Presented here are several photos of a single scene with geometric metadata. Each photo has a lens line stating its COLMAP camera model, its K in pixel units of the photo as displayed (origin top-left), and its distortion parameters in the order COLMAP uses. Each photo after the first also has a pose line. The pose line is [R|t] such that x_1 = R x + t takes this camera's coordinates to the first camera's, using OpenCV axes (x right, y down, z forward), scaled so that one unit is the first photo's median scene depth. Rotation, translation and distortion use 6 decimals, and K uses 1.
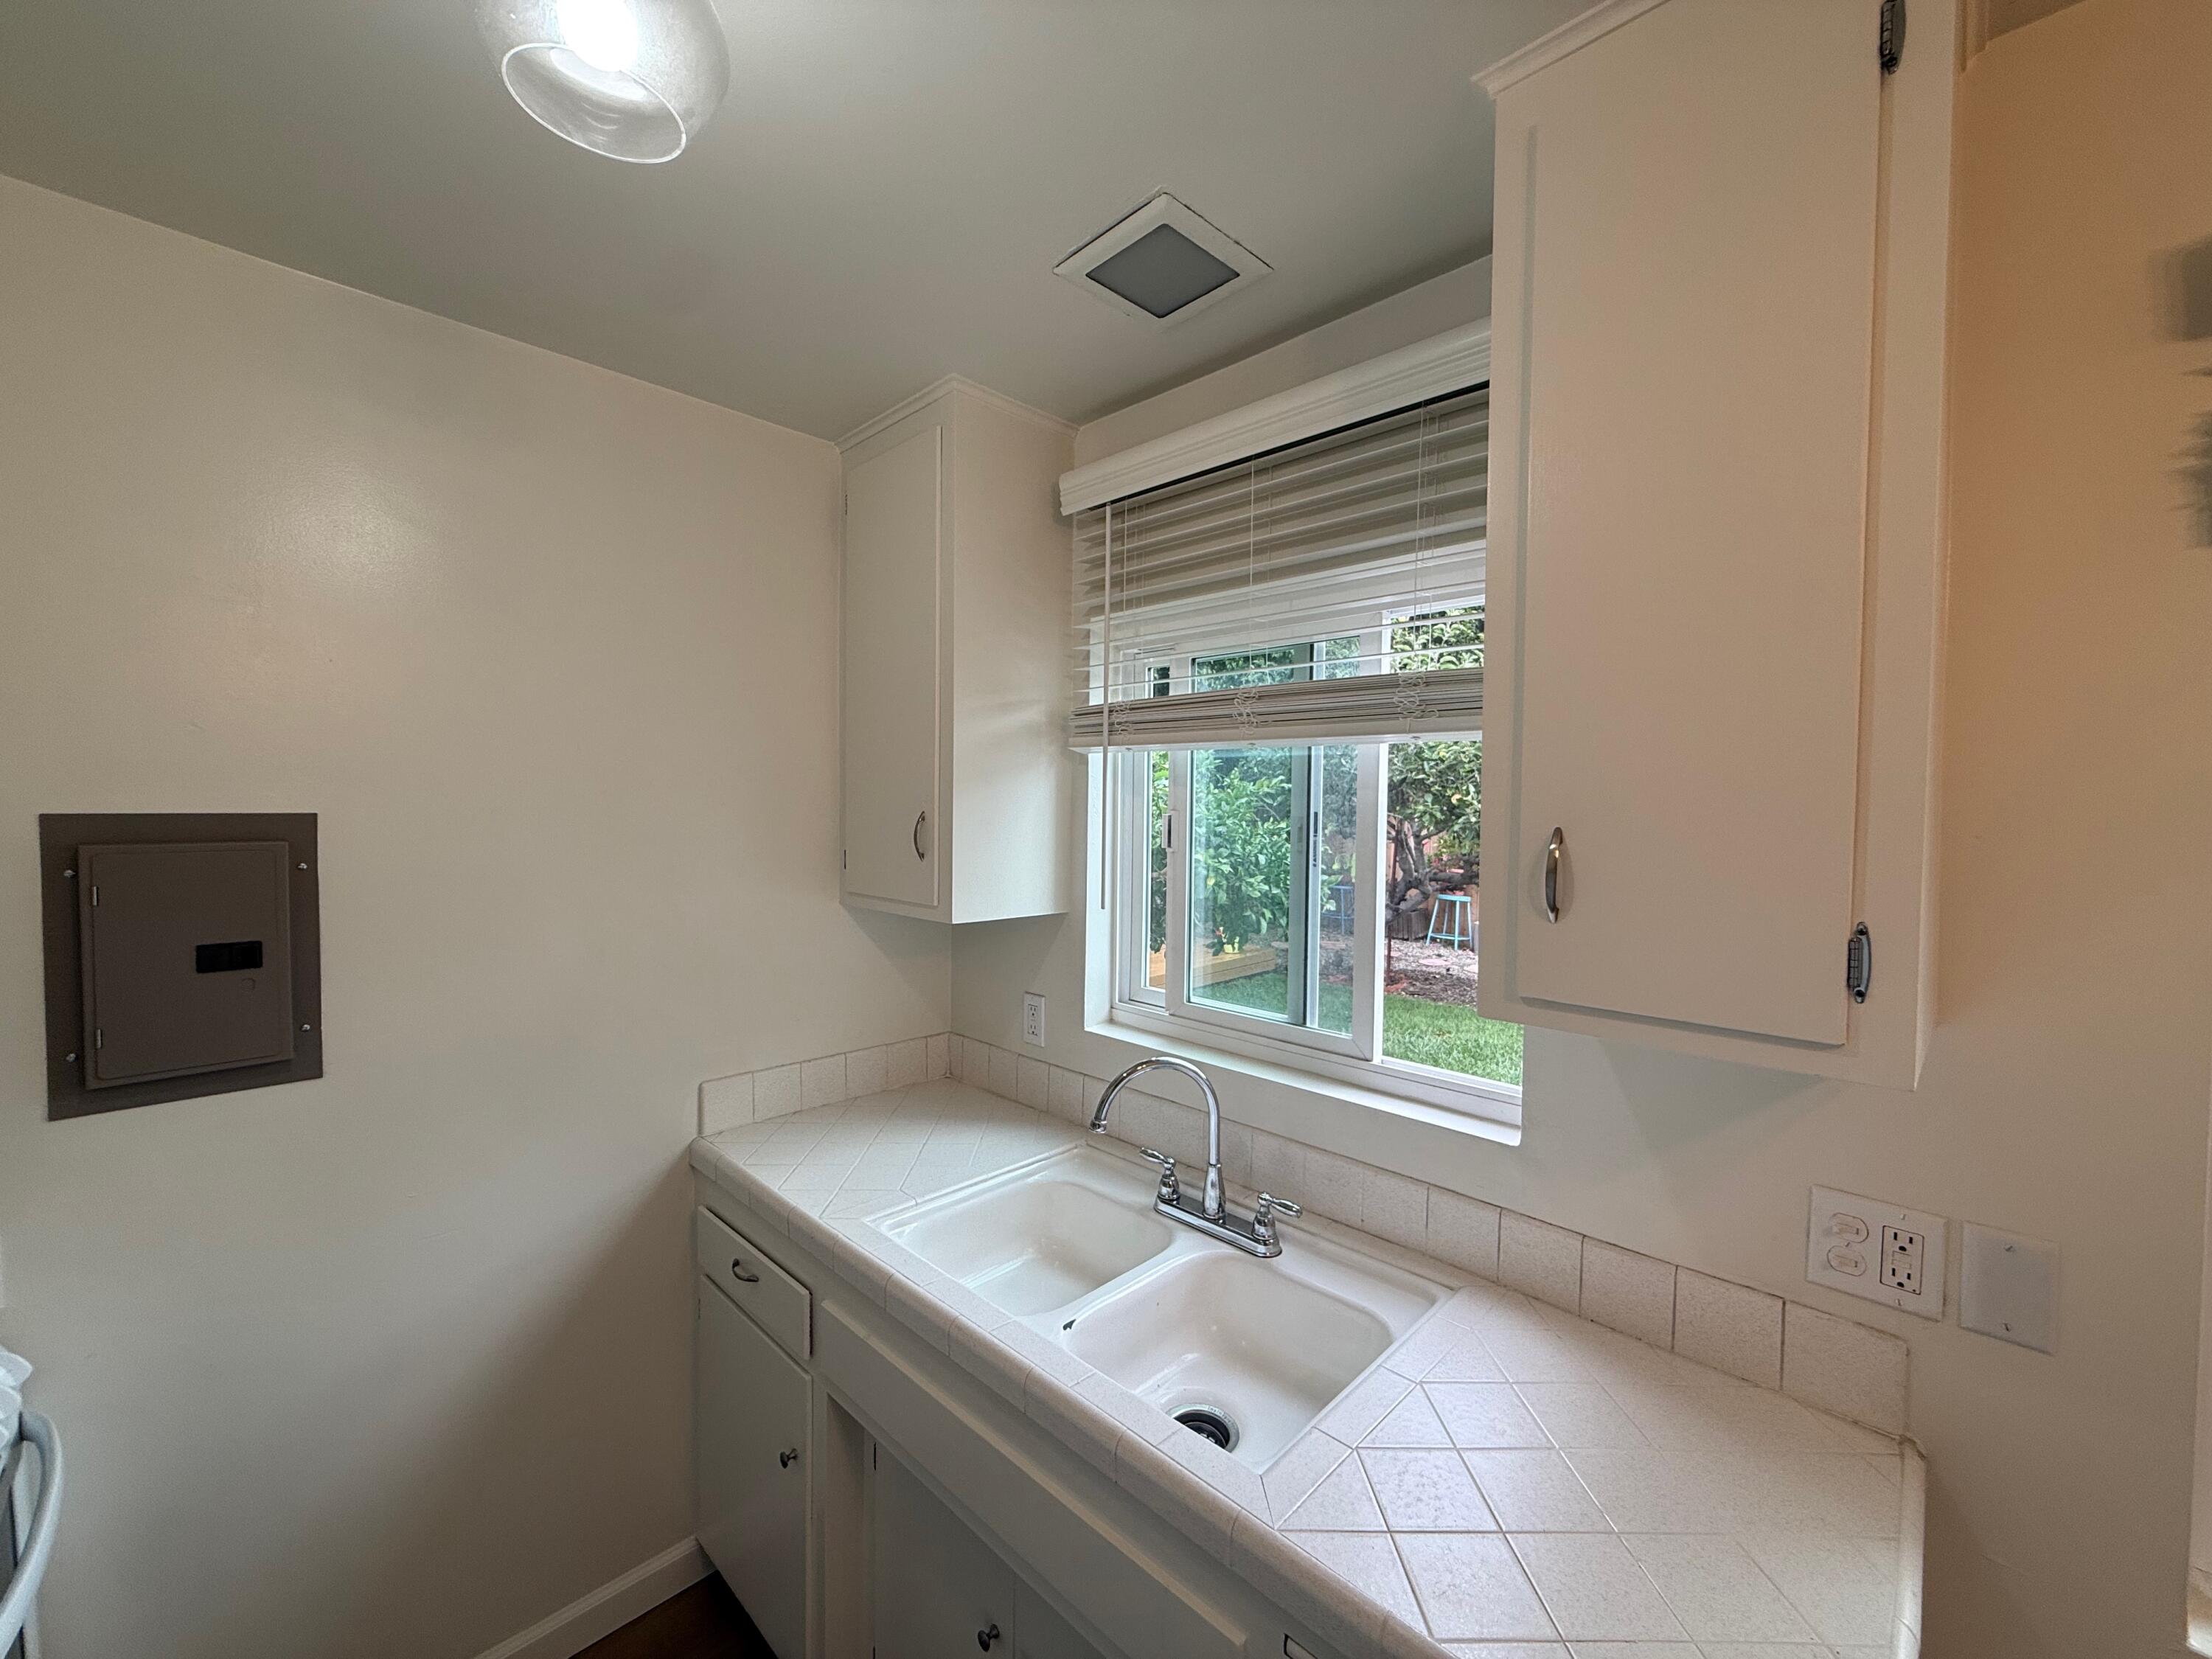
lens RADIAL K [[883.6, 0, 1107.7], [0, 883.6, 822.3], [0, 0, 1]] dist [0.007025, 0.000024]
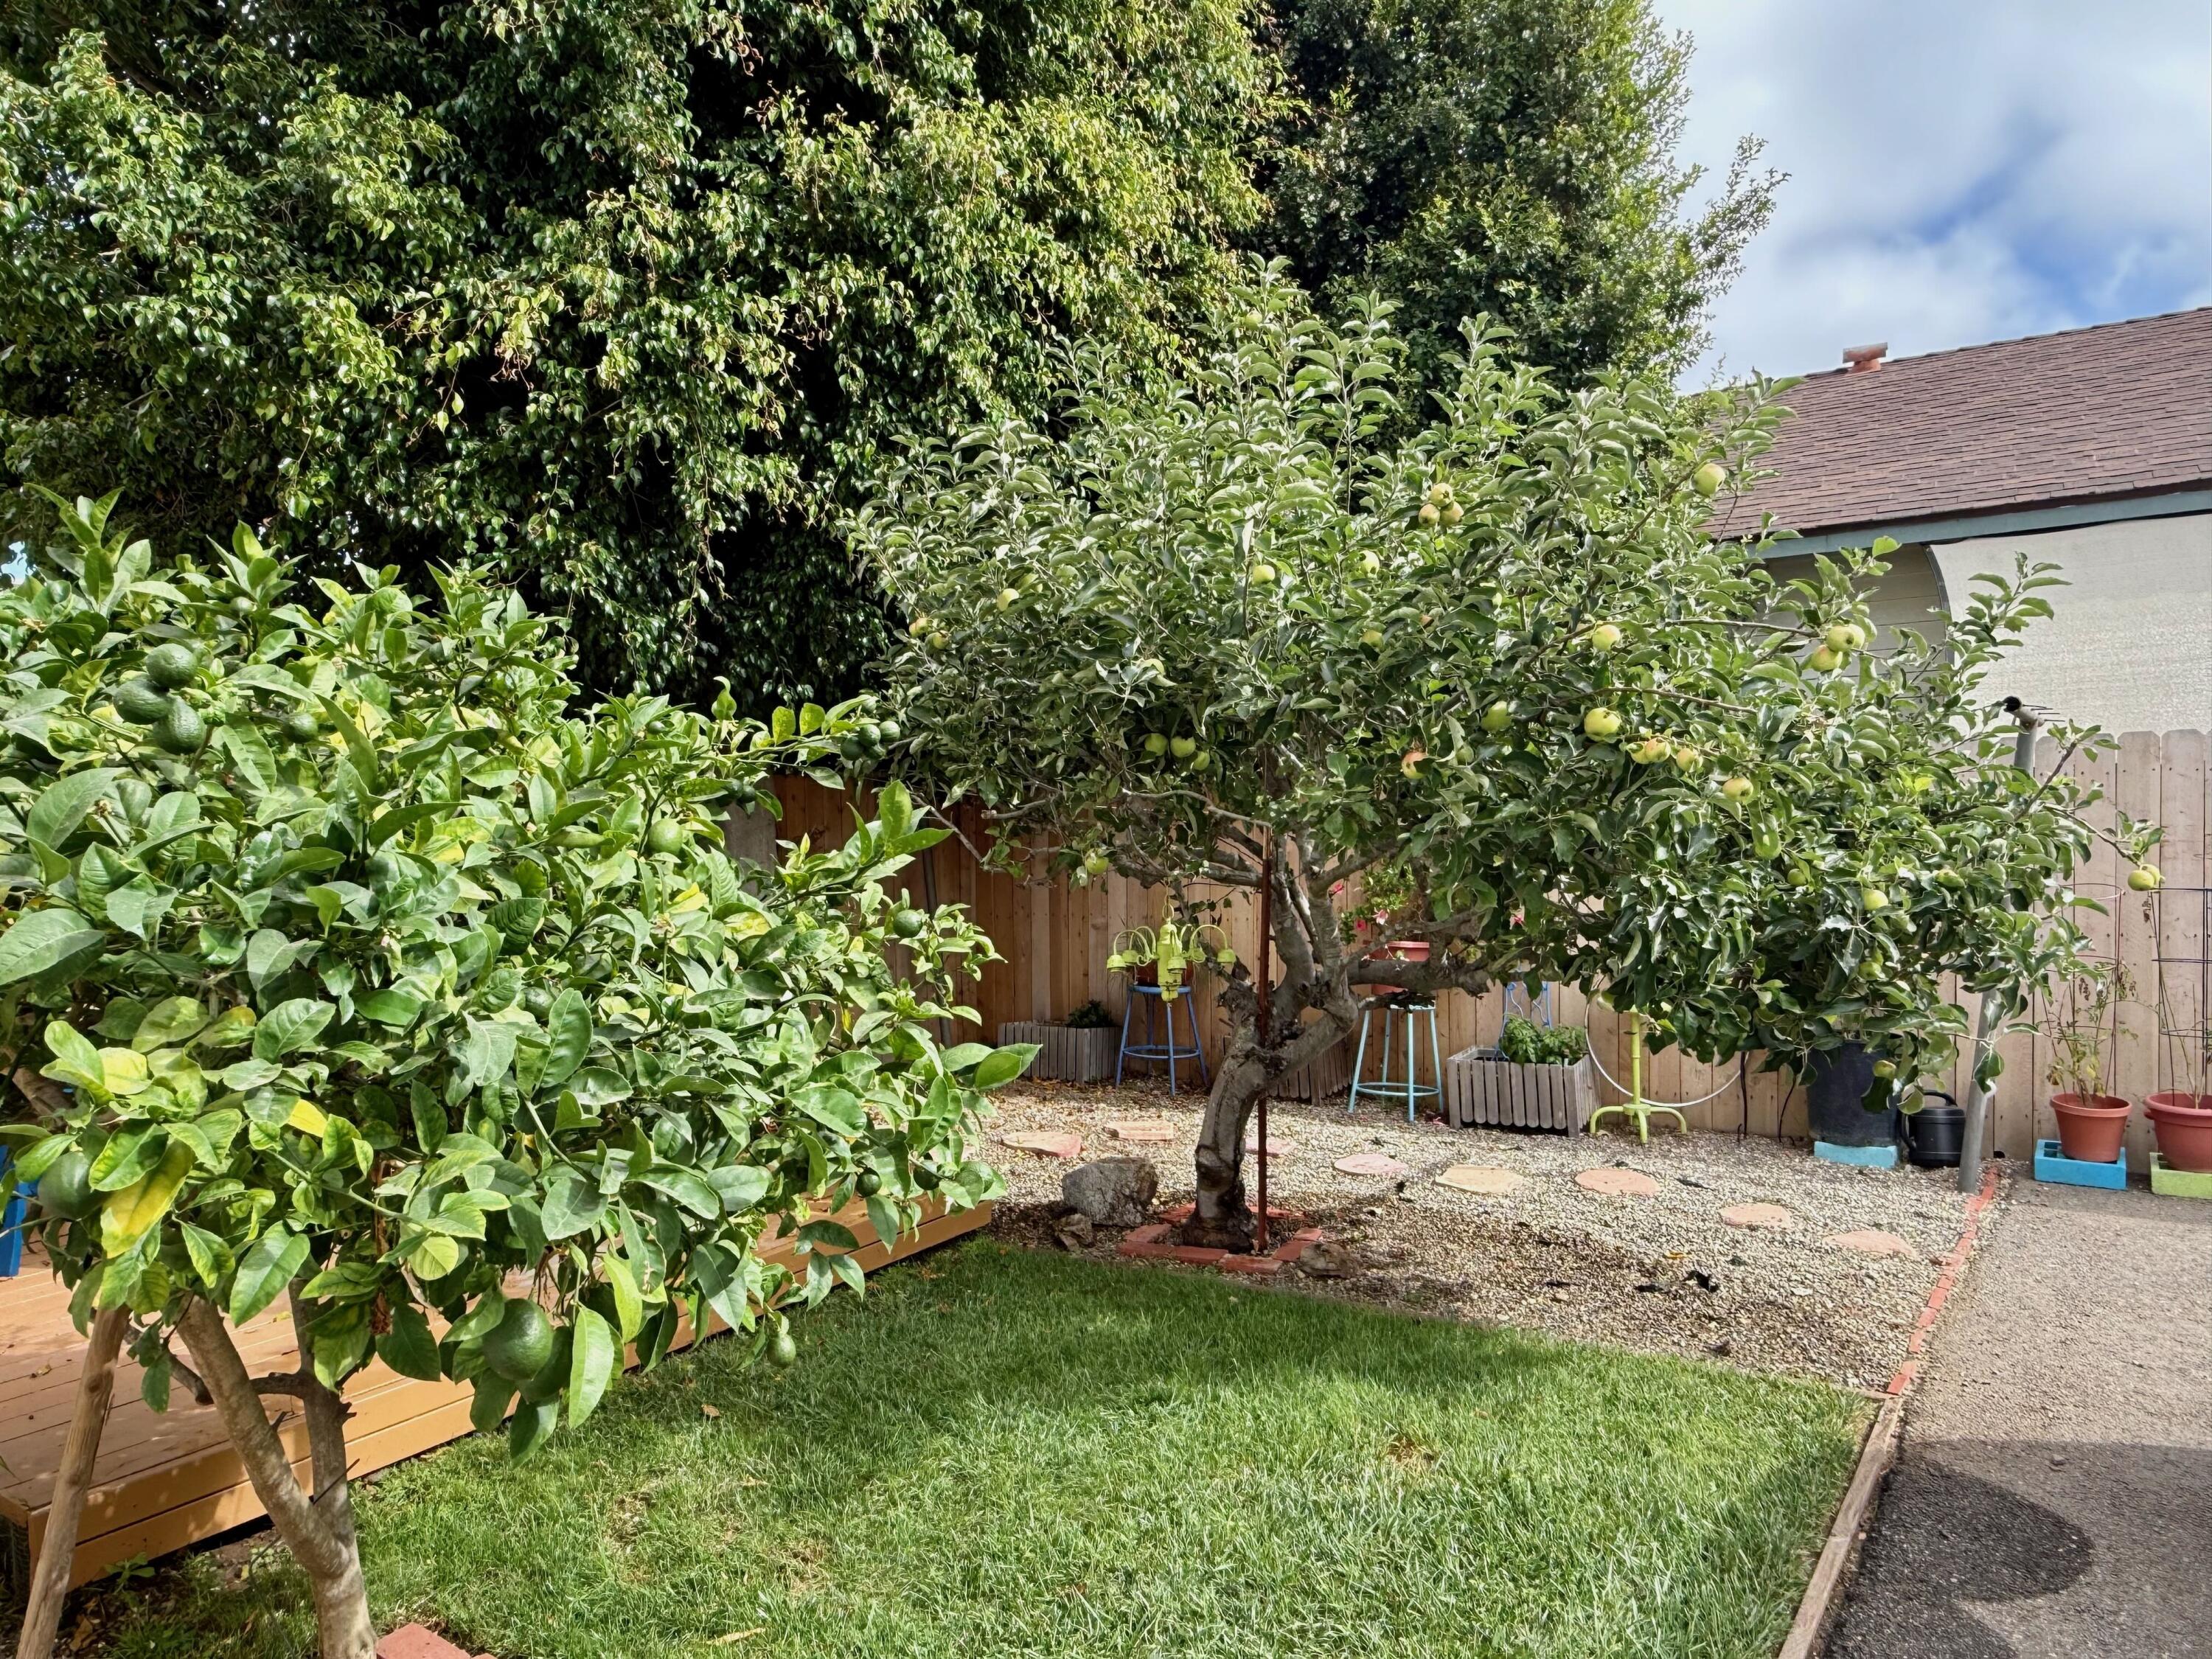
lens RADIAL K [[1491.7, 0, 1128.8], [0, 1491.7, 850.0], [0, 0, 1]] dist [-0.016510, 0.023888]
pose [[0.978153, -0.040564, 0.203890, 0.160737], [0.041729, 0.999128, -0.001417, 0.003203], [-0.203655, 0.009895, 0.978993, 0.441732]]
